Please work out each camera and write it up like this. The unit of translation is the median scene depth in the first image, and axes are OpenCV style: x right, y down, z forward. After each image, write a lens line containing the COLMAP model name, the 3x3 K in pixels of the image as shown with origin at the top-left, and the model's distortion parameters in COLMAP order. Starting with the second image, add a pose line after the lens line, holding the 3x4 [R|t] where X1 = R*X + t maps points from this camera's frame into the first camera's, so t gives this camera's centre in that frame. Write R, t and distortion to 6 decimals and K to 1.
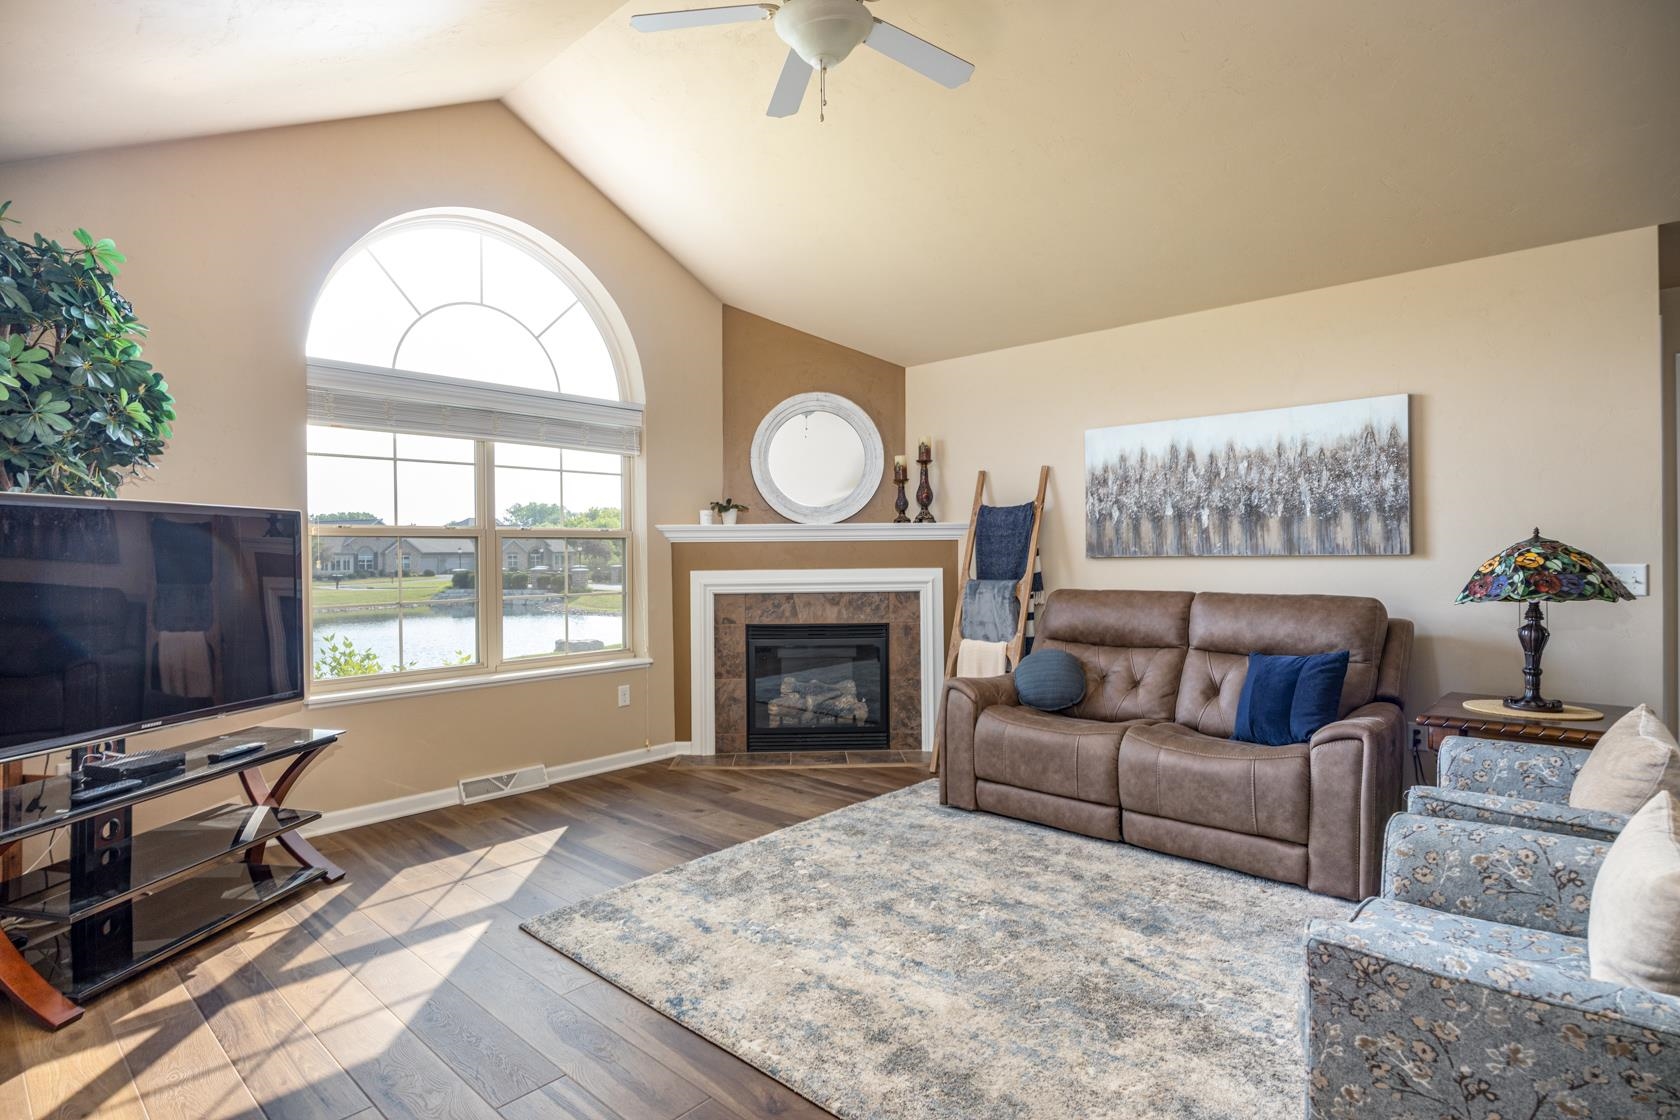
lens RADIAL K [[843.6, 0, 848.8], [0, 843.6, 555.3], [0, 0, 1]] dist [0.003586, 0.000397]
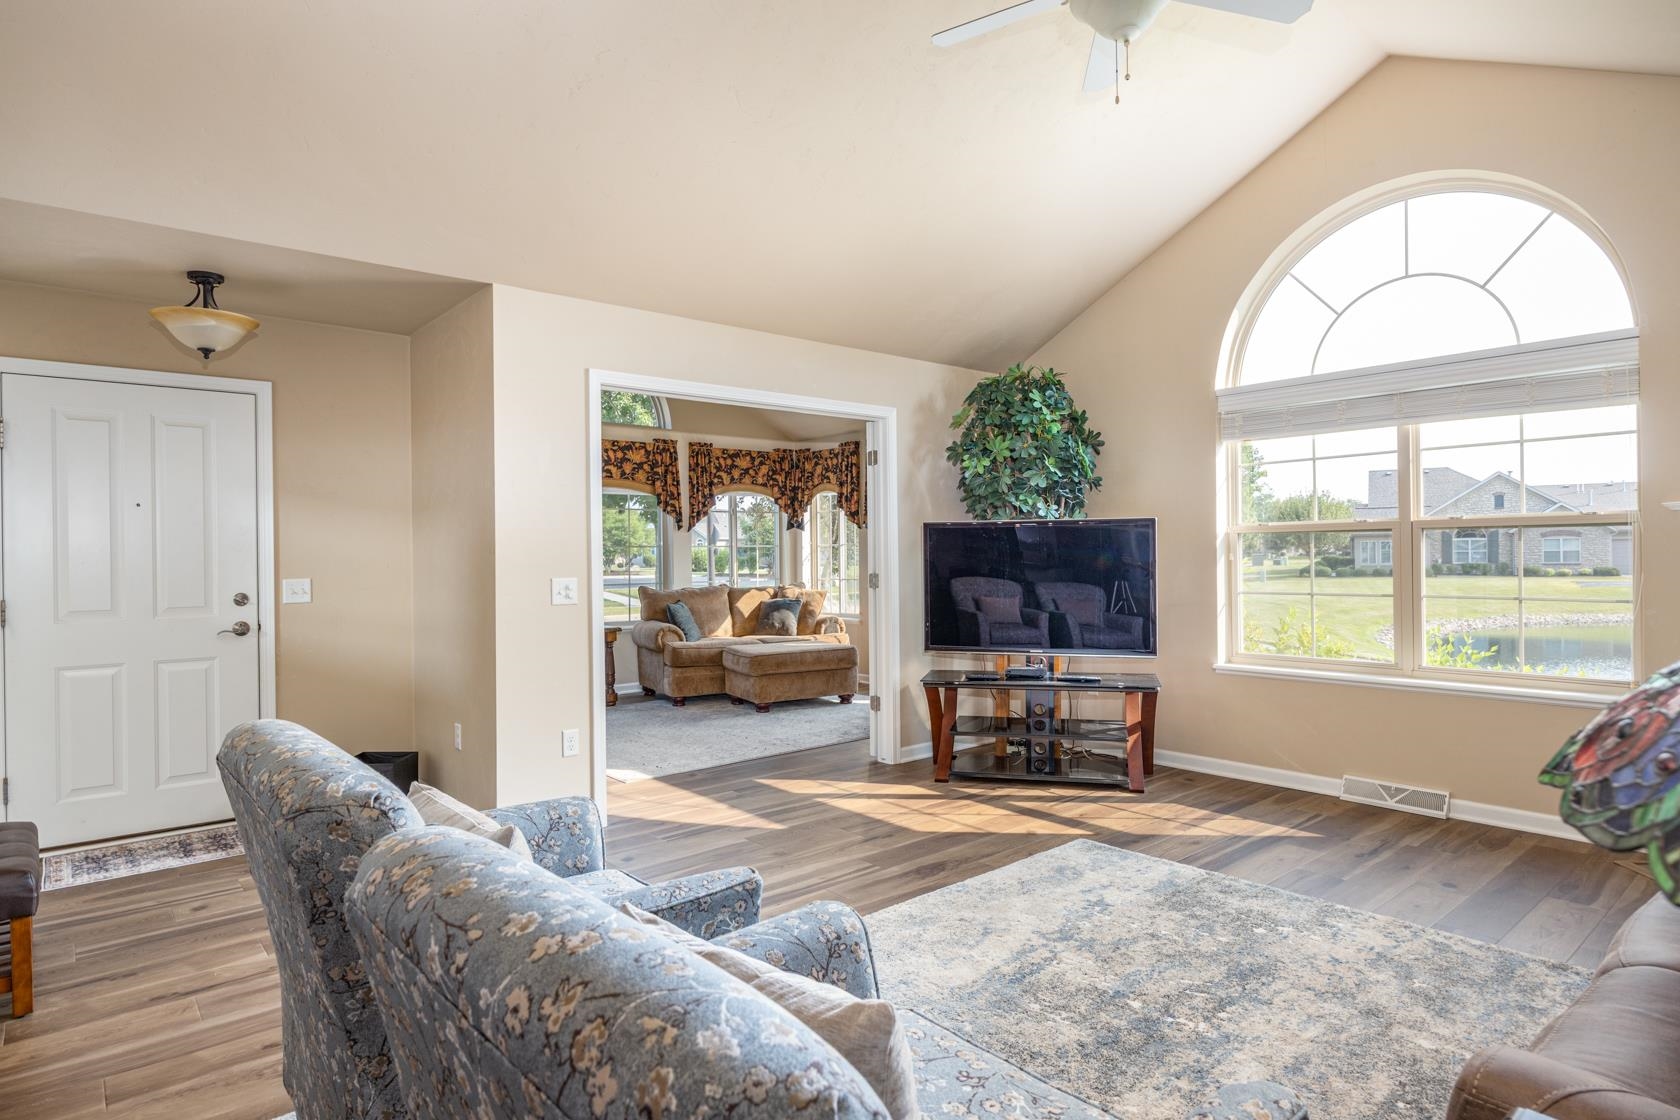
lens RADIAL K [[941.6, 0, 844.5], [0, 941.6, 549.2], [0, 0, 1]] dist [-0.004769, -0.000897]
pose [[-0.128990, 0.002200, -0.991643, 0.735173], [0.001939, 0.999996, 0.001967, -0.002330], [0.991644, -0.001669, -0.128994, 0.574353]]
